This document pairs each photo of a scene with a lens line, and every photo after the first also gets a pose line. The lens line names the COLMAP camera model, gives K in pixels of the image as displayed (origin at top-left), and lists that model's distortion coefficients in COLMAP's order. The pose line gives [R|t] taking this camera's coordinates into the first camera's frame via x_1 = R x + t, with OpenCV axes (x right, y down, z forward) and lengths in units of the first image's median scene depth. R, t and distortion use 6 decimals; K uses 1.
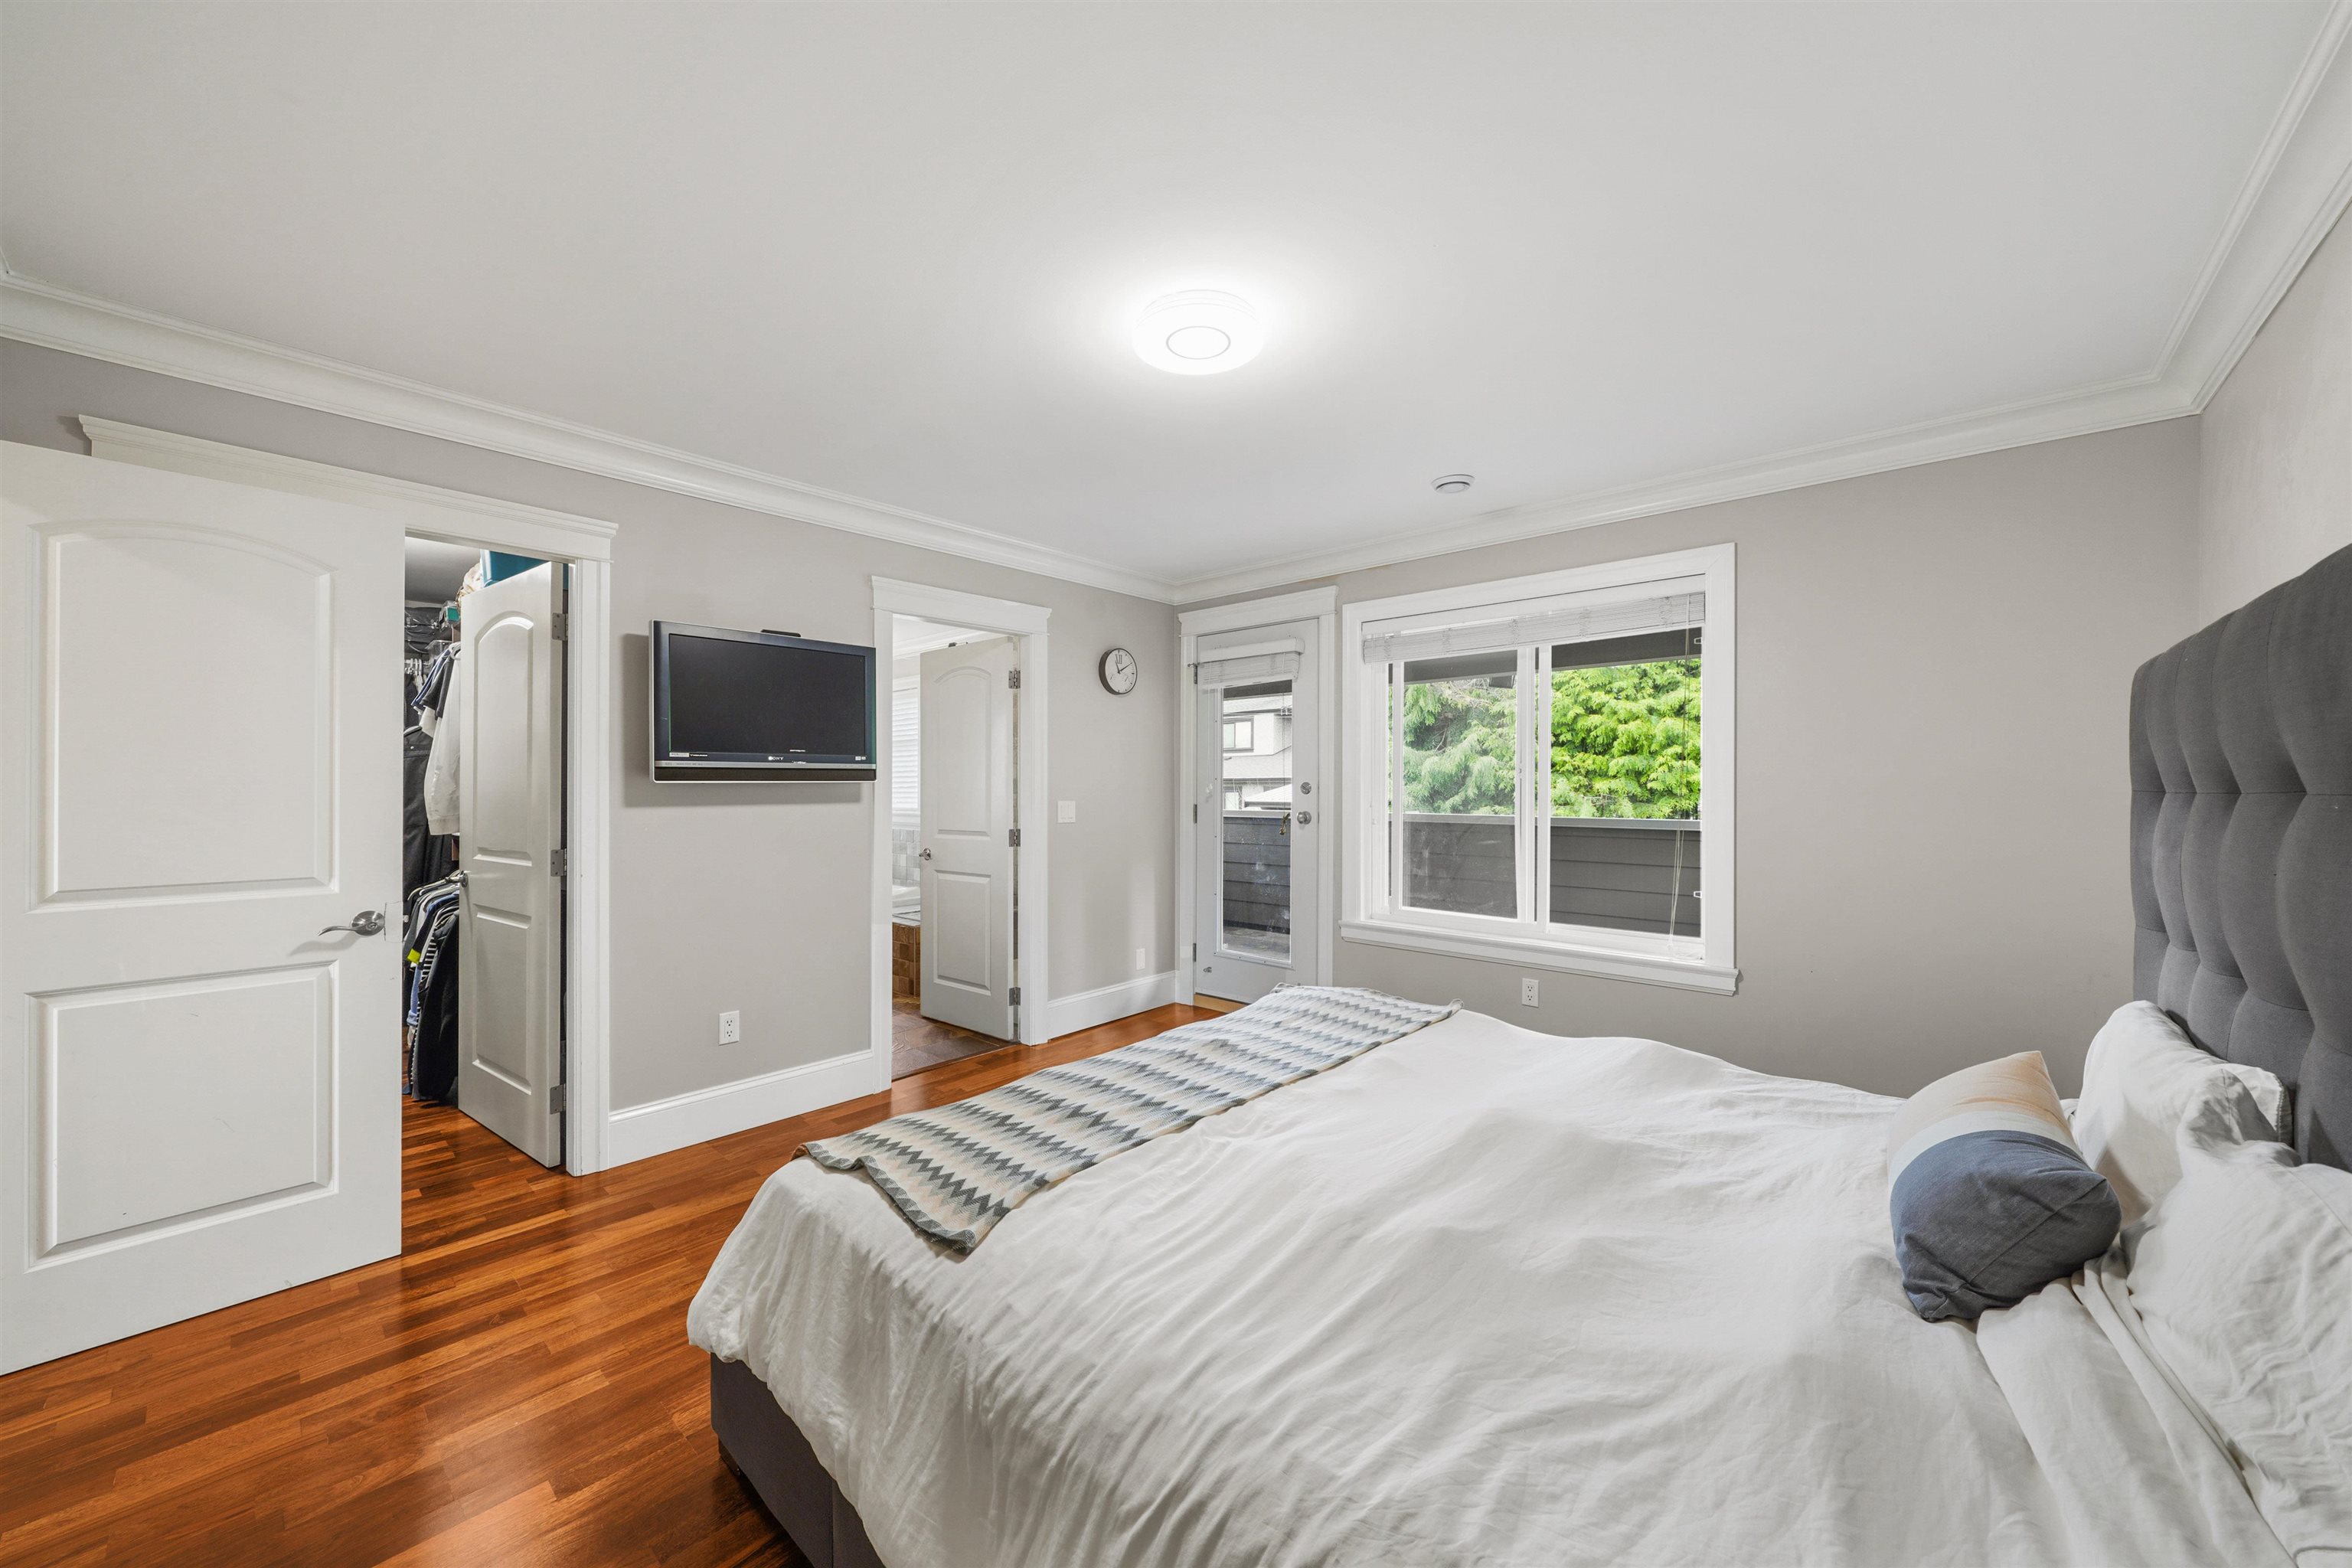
lens RADIAL K [[836.7, 0, 1156.9], [0, 836.7, 785.1], [0, 0, 1]] dist [-0.005593, -0.000559]
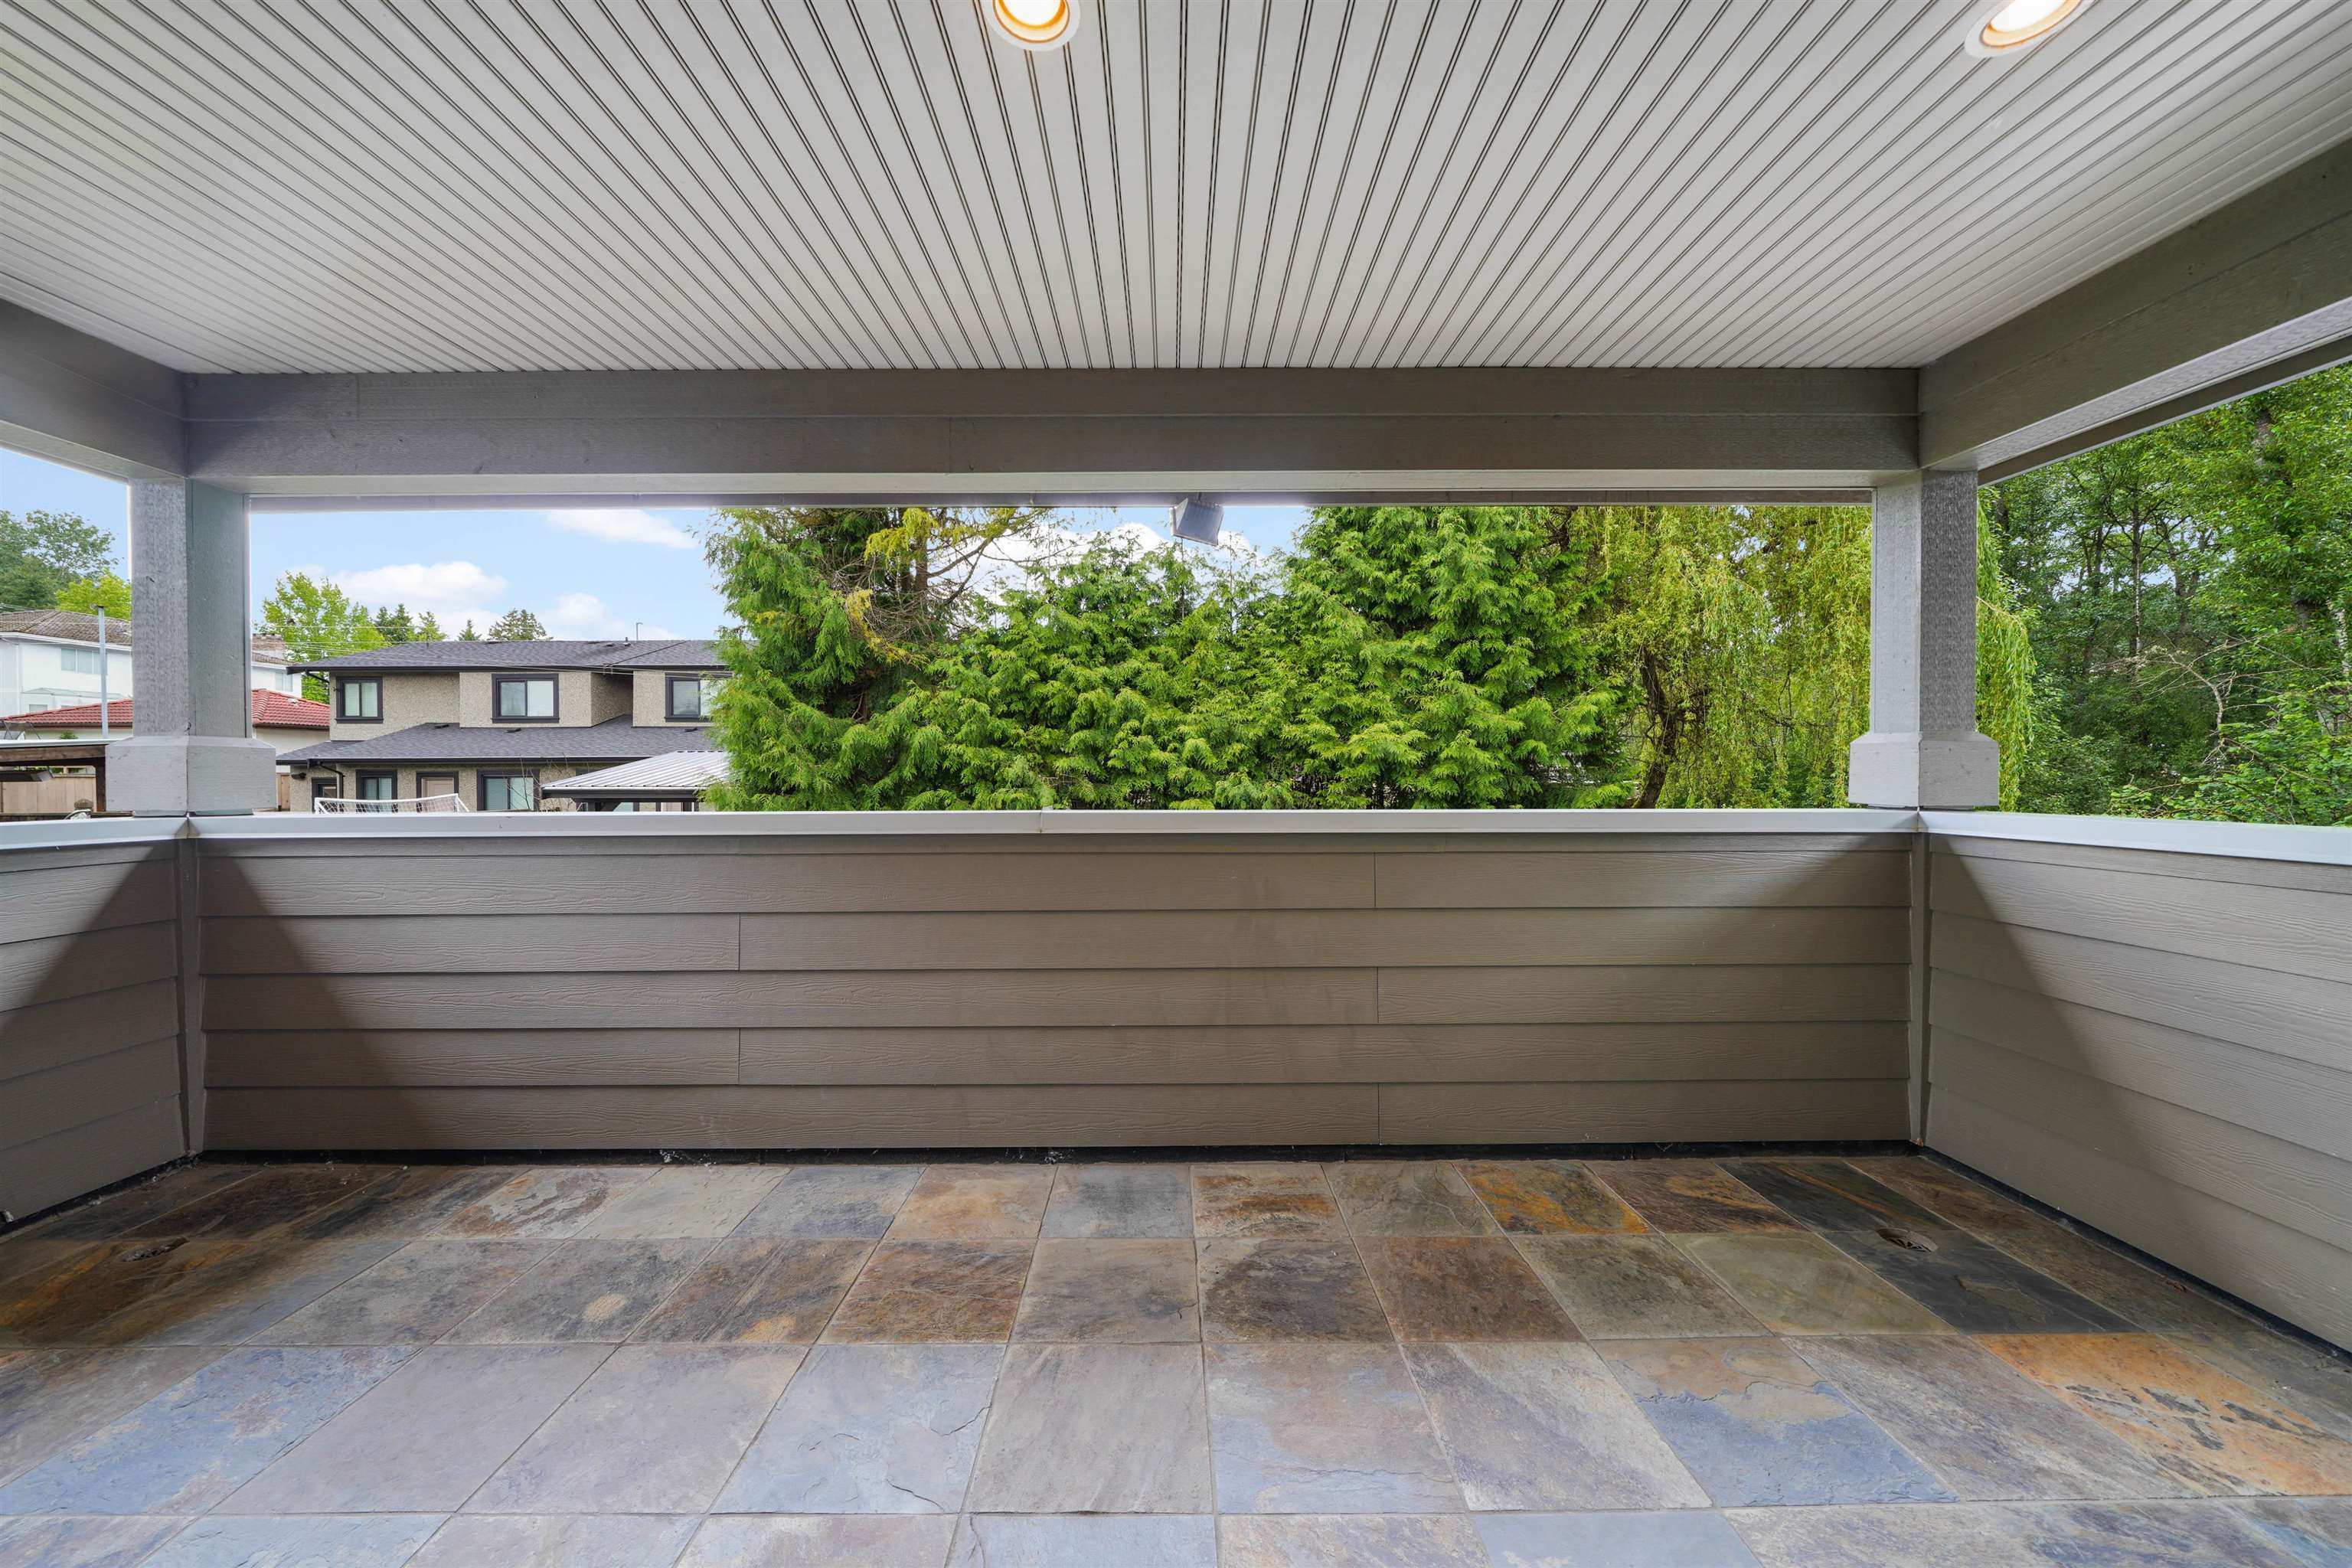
lens RADIAL K [[836.7, 0, 1168.5], [0, 836.7, 776.2], [0, 0, 1]] dist [-0.005593, -0.000559]
pose [[0.733428, -0.003681, 0.679758, 0.031756], [0.002407, 0.999993, 0.002818, 0.011125], [-0.679763, -0.000430, 0.733431, 0.297805]]
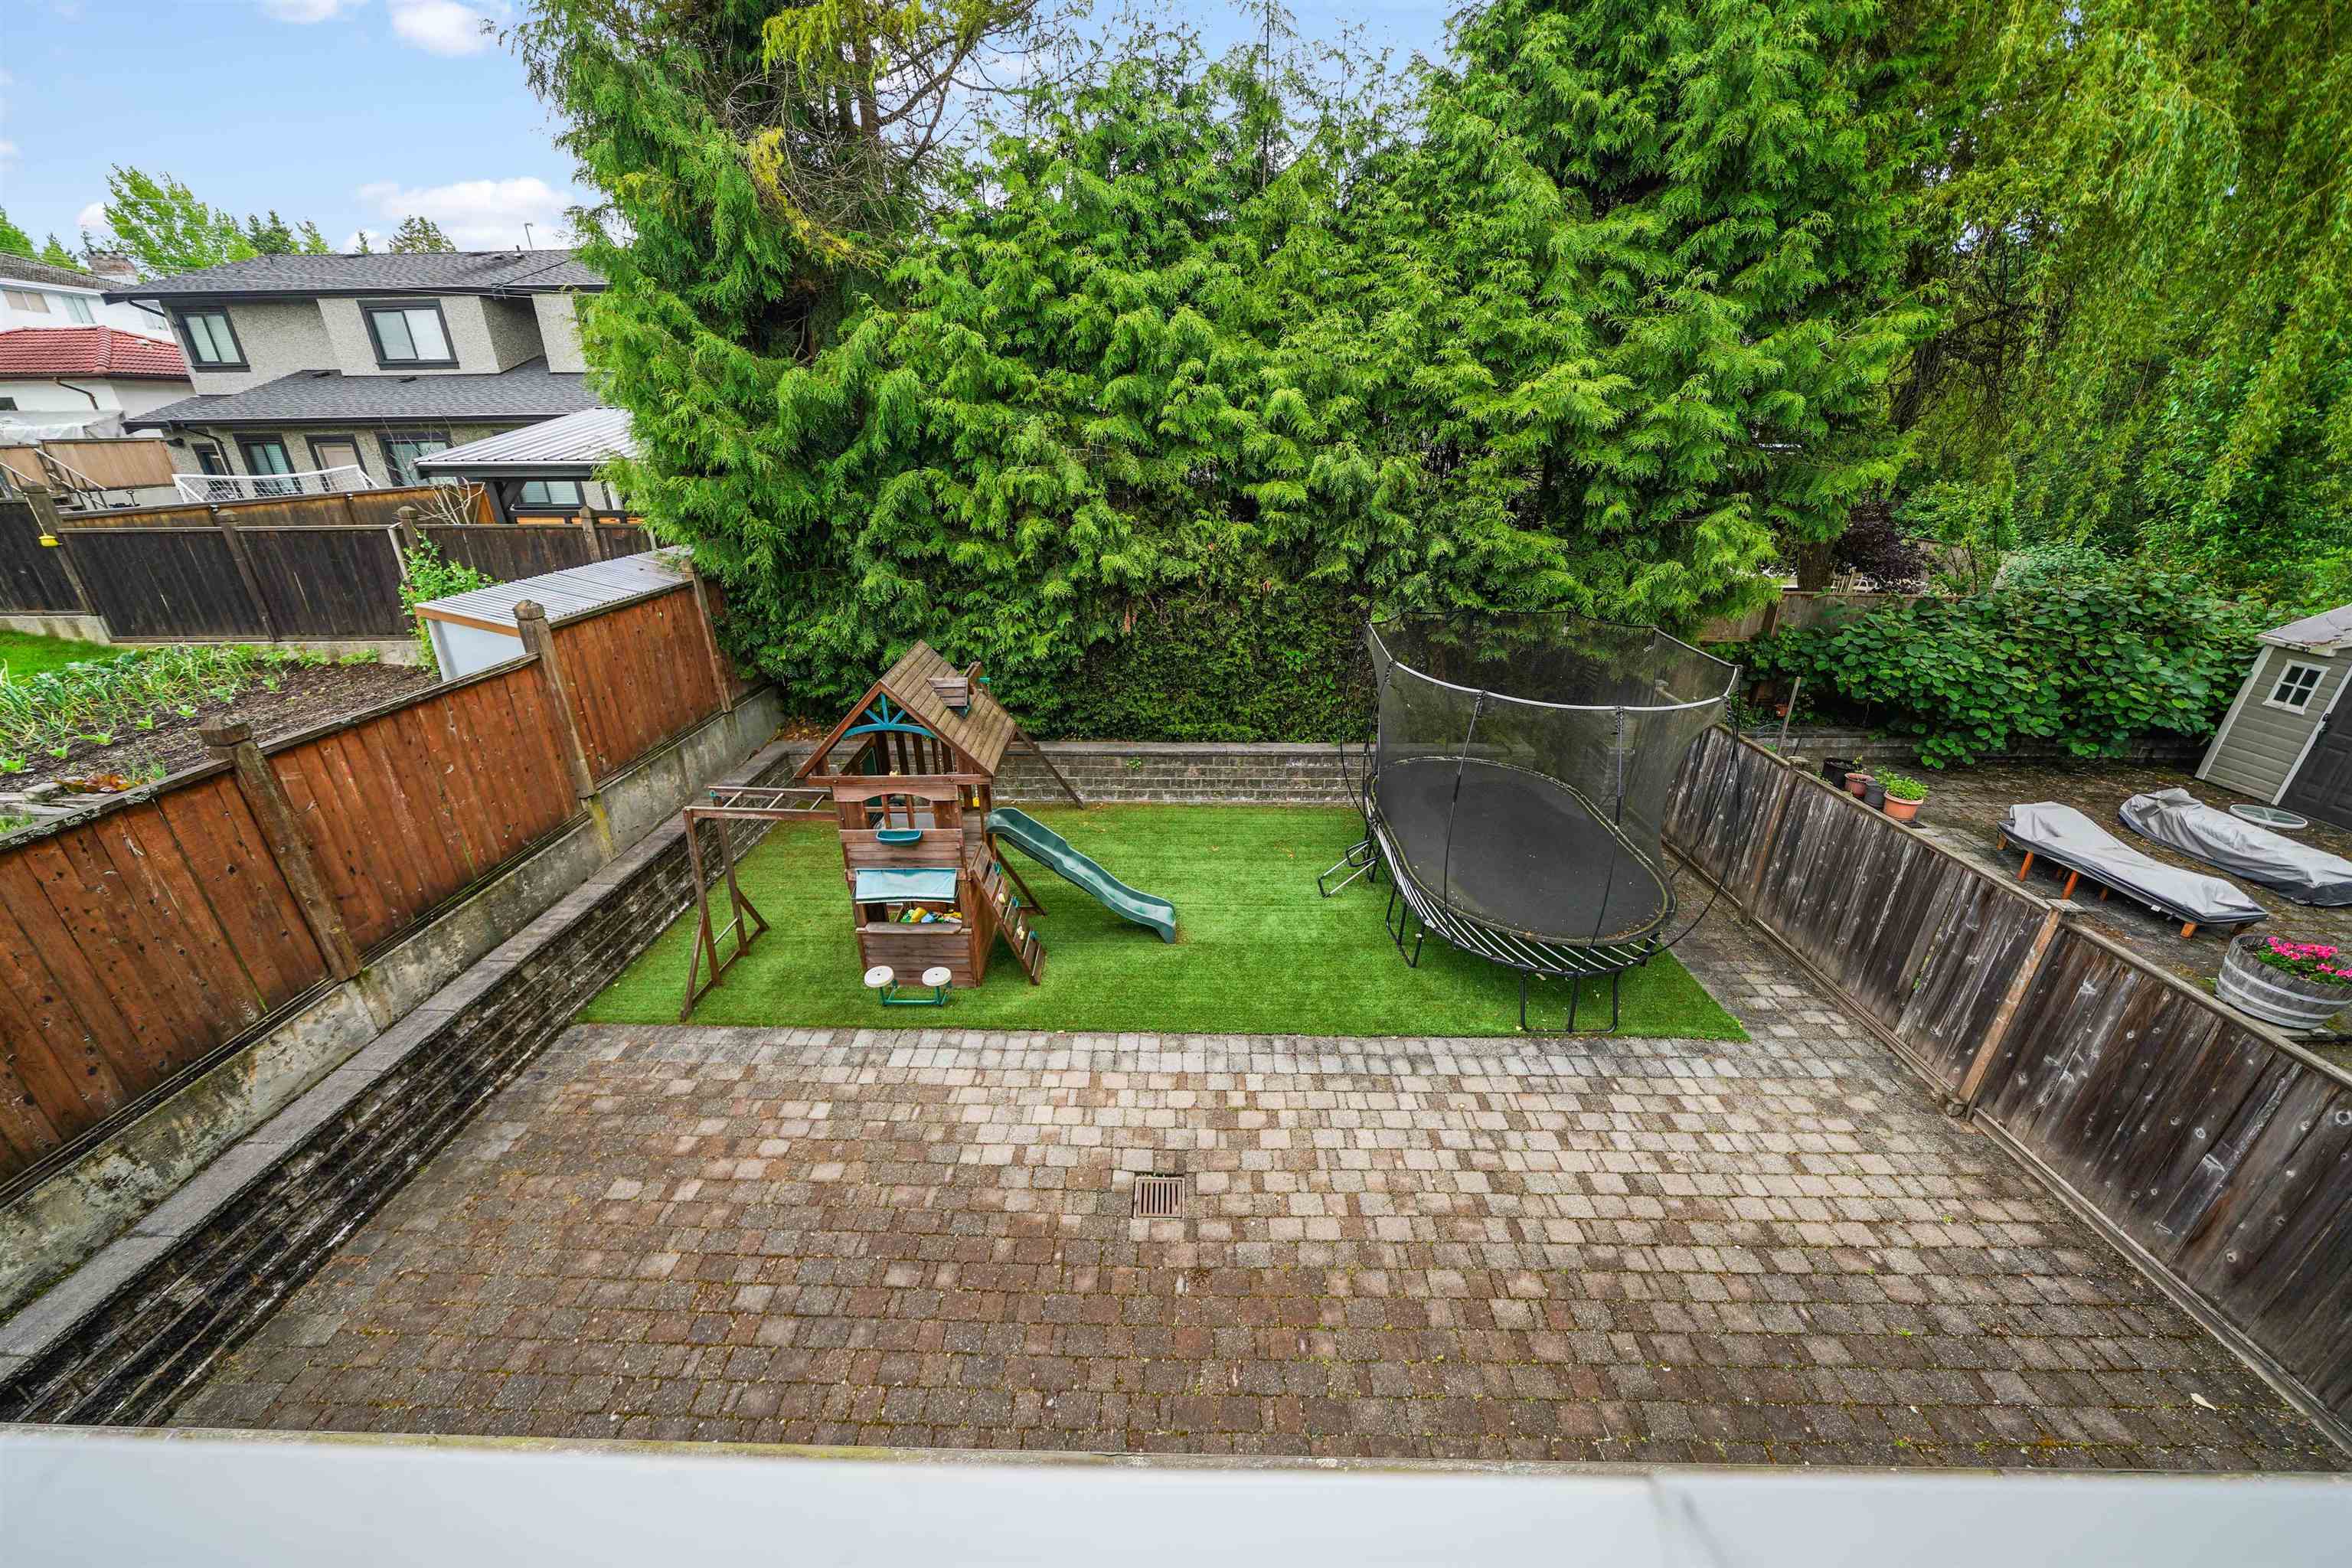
lens RADIAL K [[836.7, 0, 1168.0], [0, 836.7, 787.3], [0, 0, 1]] dist [-0.005593, -0.000559]
pose [[0.750215, -0.264314, 0.606065, 0.139495], [0.003831, 0.918346, 0.395761, -0.000126], [-0.661182, -0.294584, 0.689970, 0.471644]]
